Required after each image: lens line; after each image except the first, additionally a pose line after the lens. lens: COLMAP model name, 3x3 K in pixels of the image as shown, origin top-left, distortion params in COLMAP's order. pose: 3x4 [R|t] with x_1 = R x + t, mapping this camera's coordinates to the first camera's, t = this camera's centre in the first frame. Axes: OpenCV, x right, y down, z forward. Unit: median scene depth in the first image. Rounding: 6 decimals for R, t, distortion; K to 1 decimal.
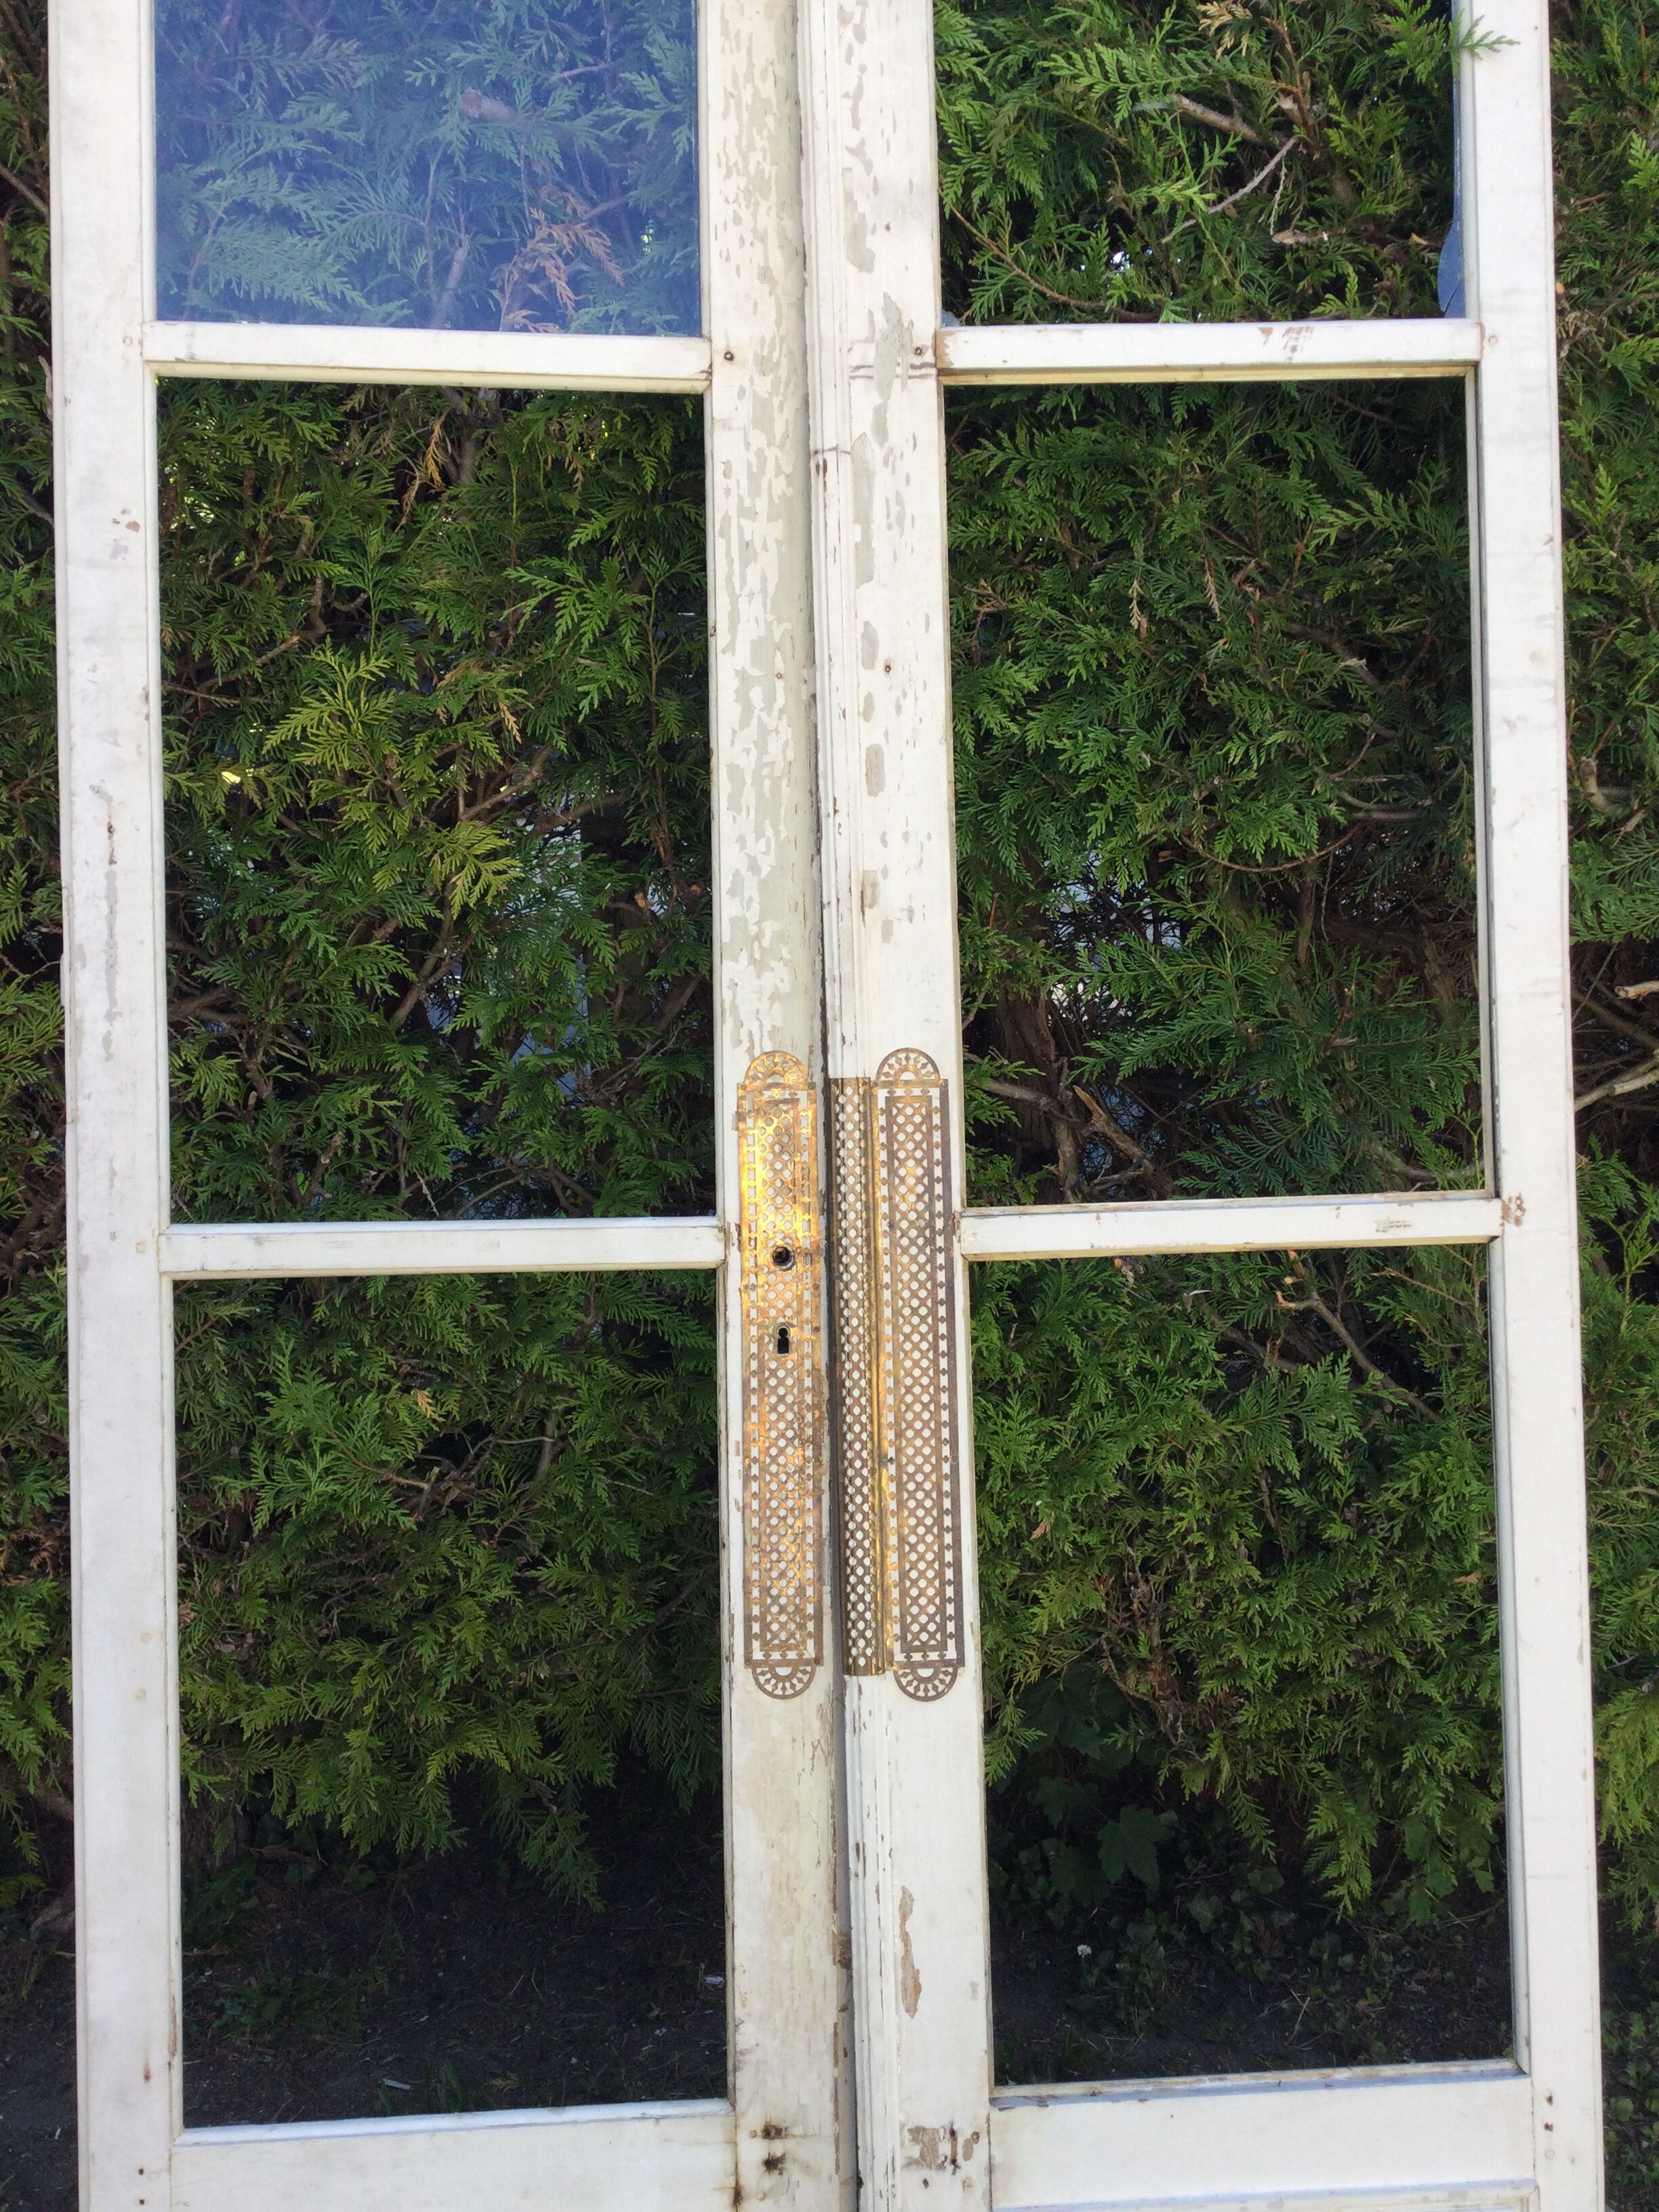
lens RADIAL K [[2004.1, 0, 845.3], [0, 2004.1, 1107.6], [0, 0, 1]] dist [0.090824, -0.145326]
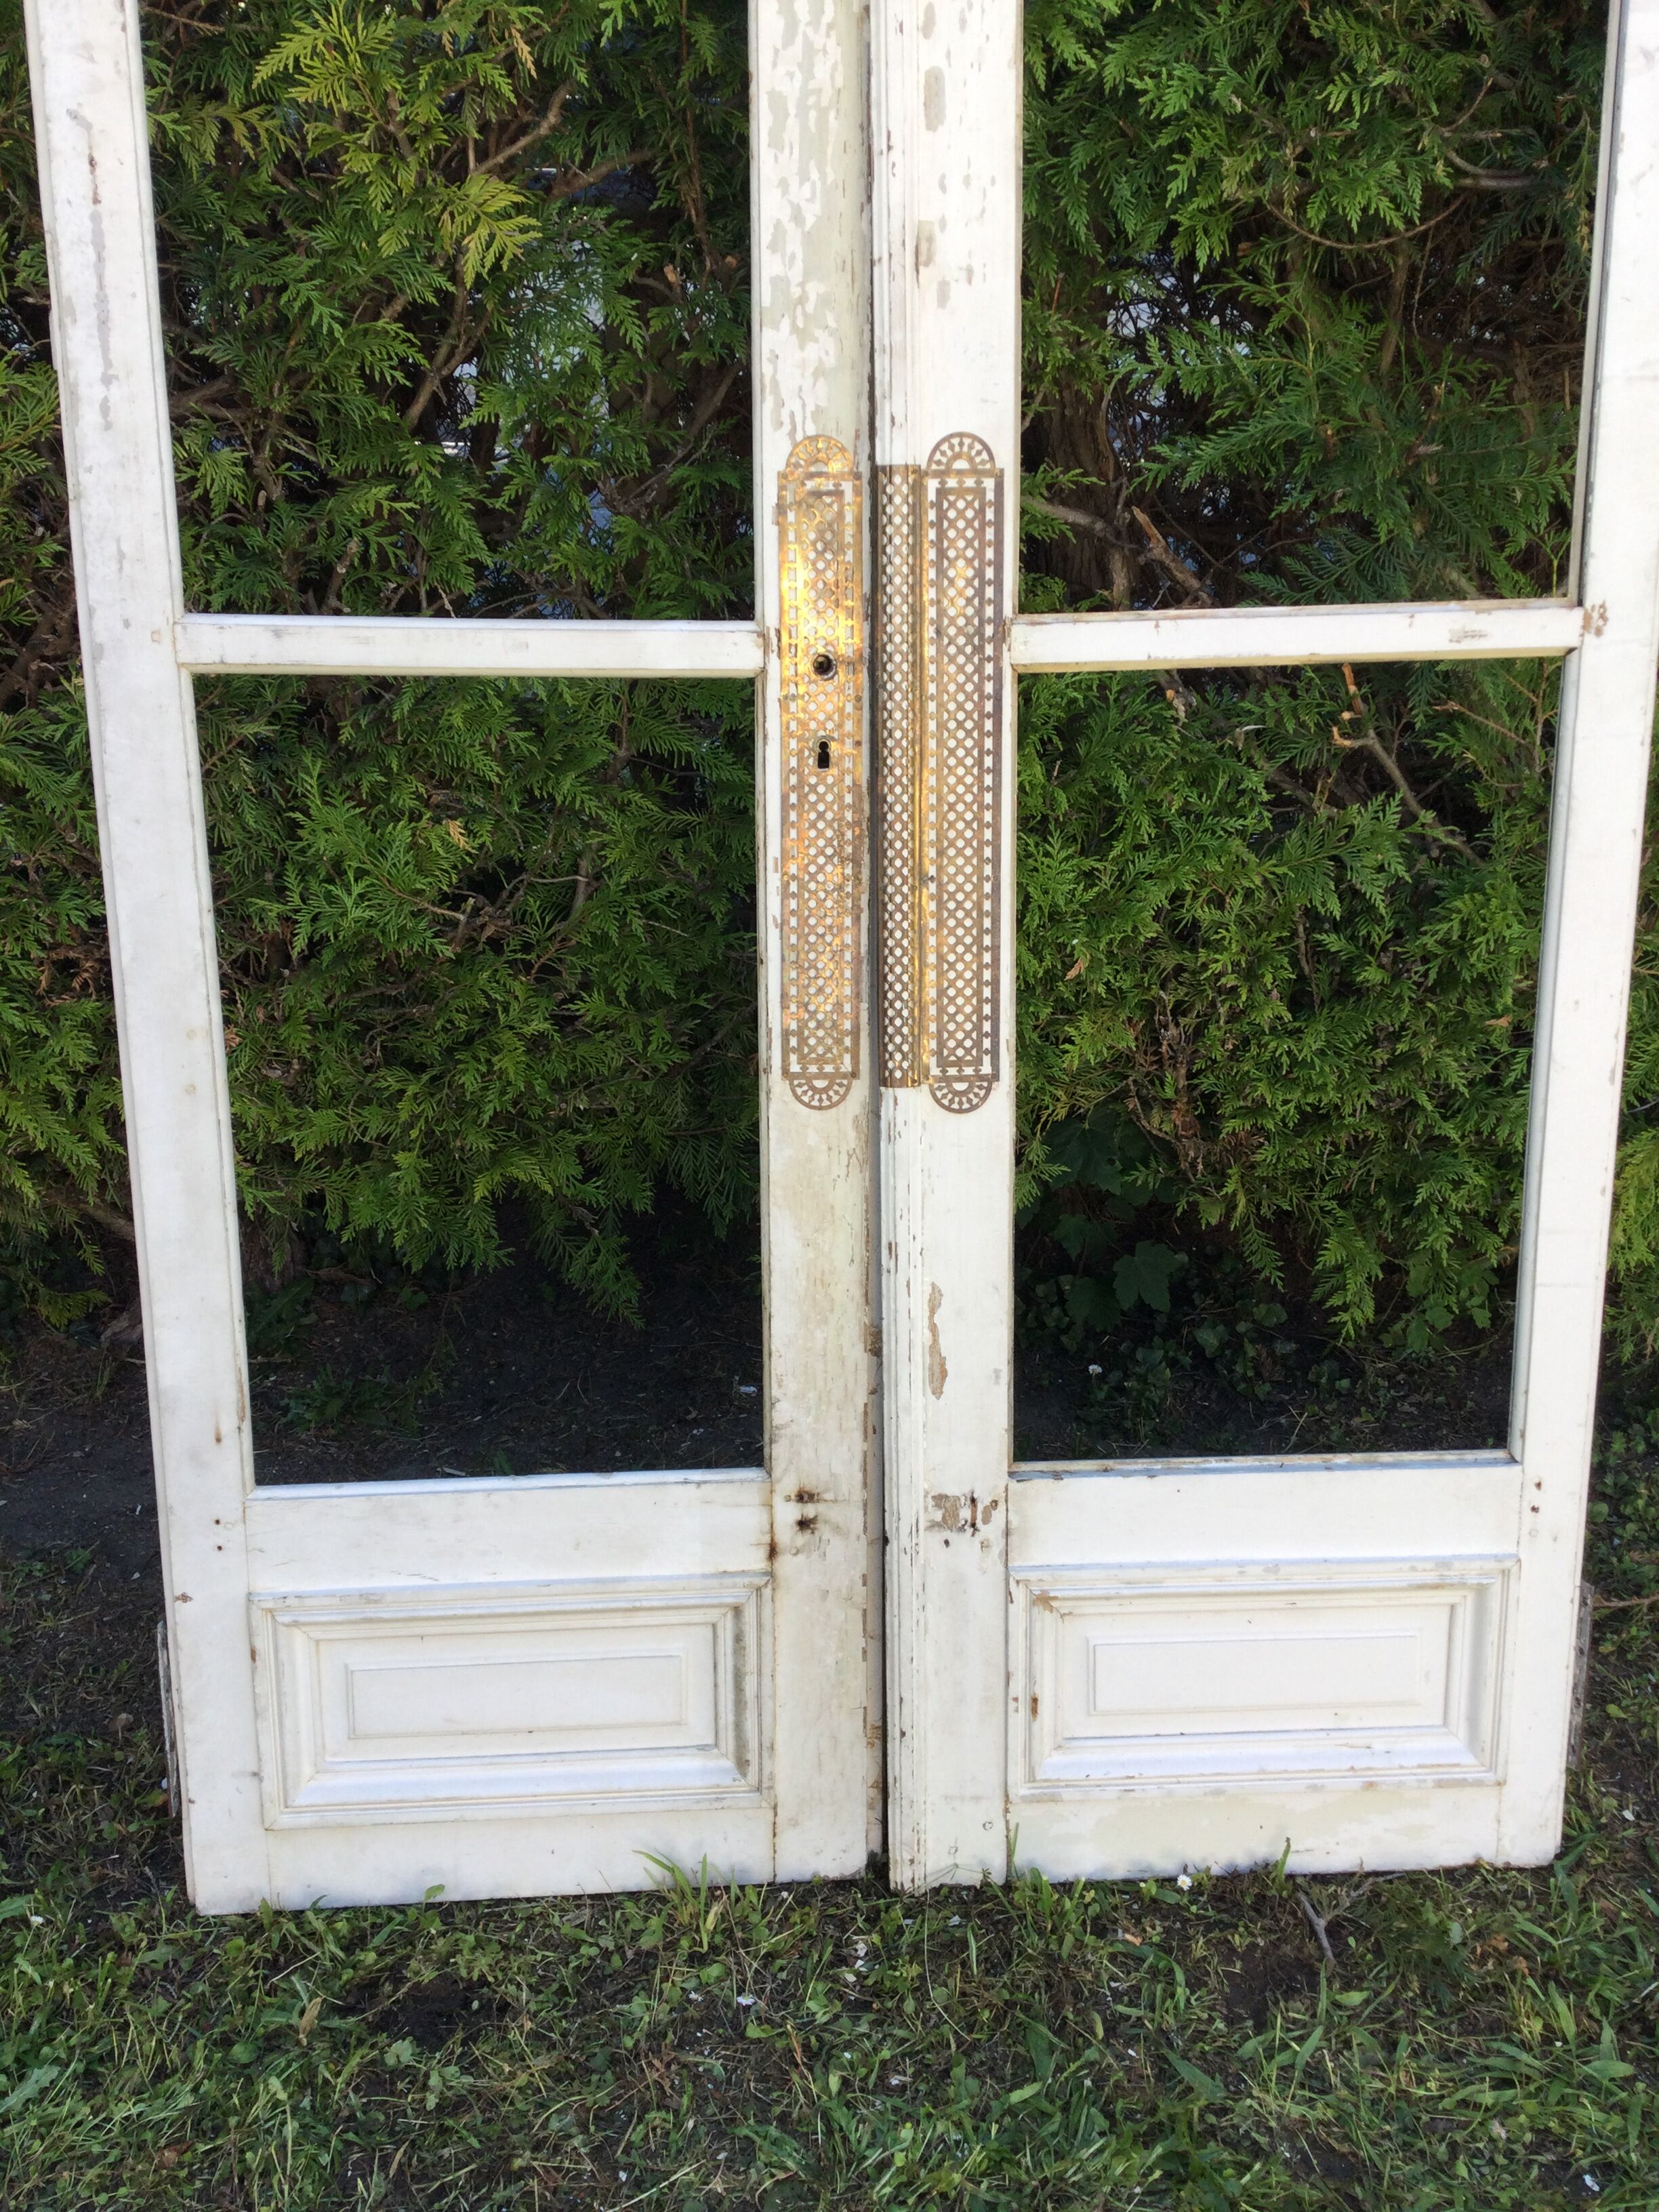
lens RADIAL K [[2004.1, 0, 837.0], [0, 2004.1, 1119.4], [0, 0, 1]] dist [0.090824, -0.145326]
pose [[0.999767, 0.017117, -0.013142, -0.008052], [-0.013385, 0.969542, 0.244561, 0.045811], [0.016928, -0.244328, 0.969545, 0.014480]]
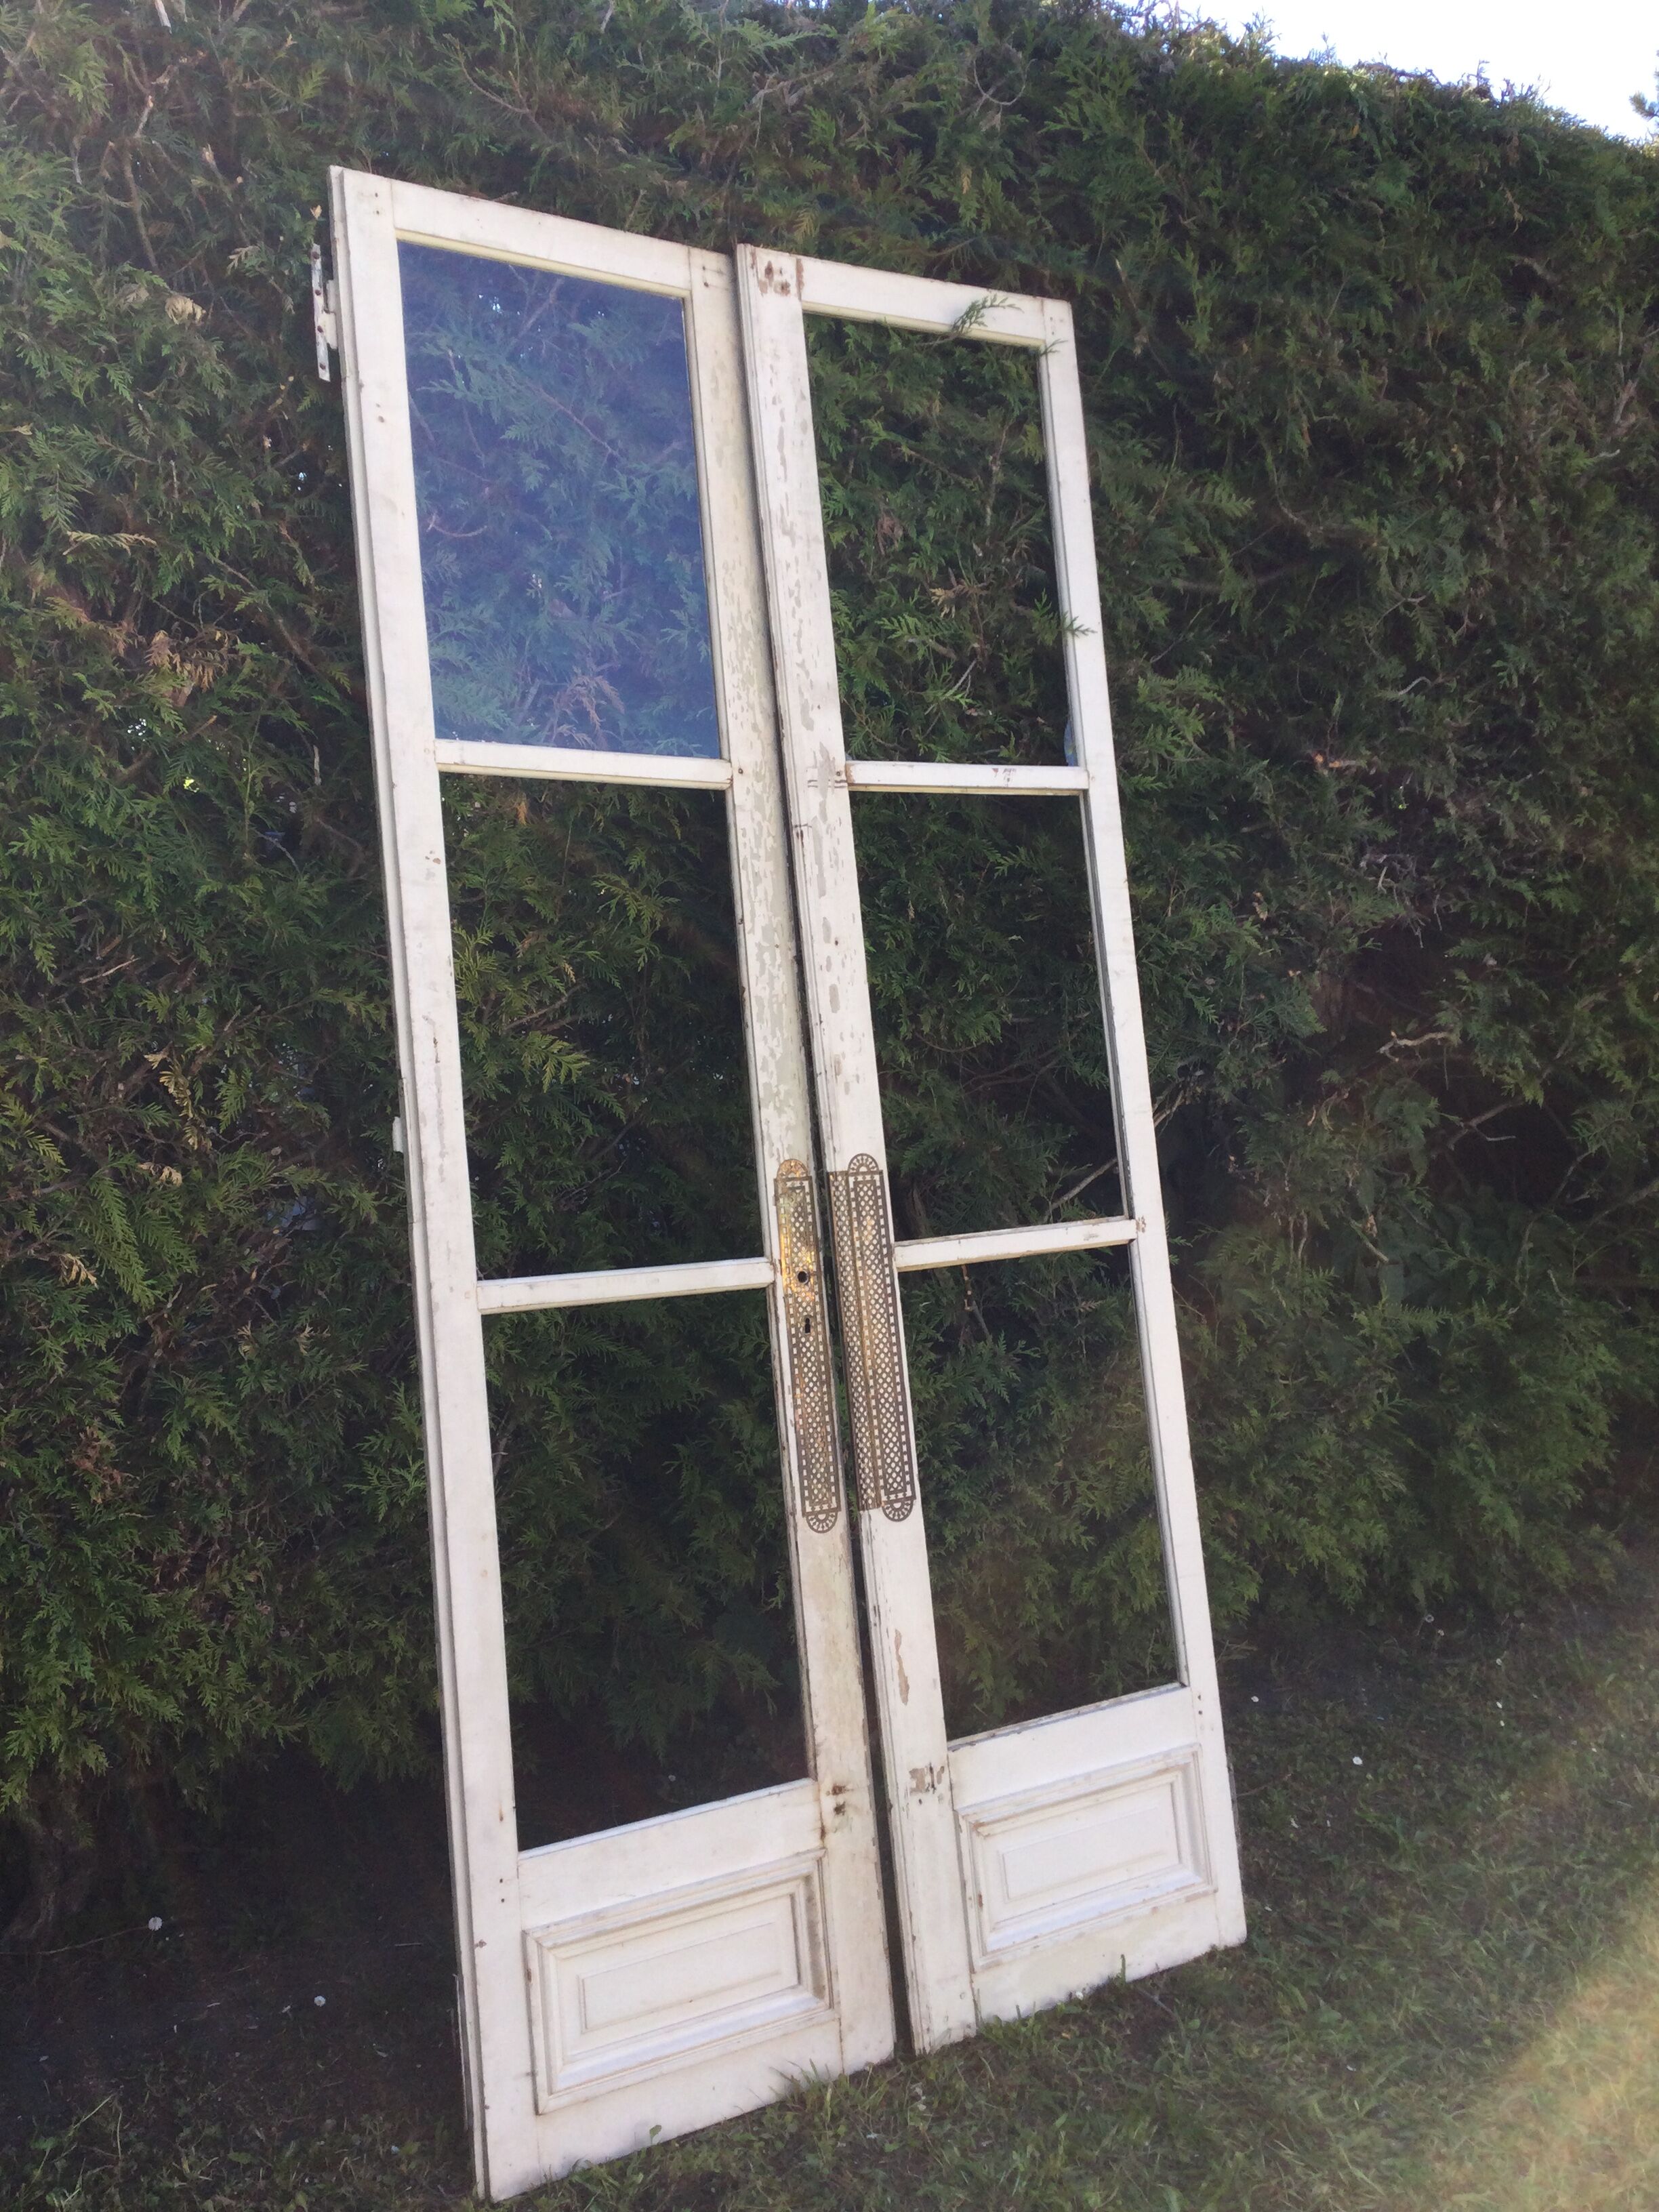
lens RADIAL K [[2004.1, 0, 843.6], [0, 2004.1, 1096.7], [0, 0, 1]] dist [0.090824, -0.145326]
pose [[0.888893, -0.032021, 0.456994, -0.727075], [0.075831, 0.994077, -0.077844, 0.052487], [-0.451795, 0.103849, 0.886057, -0.525907]]
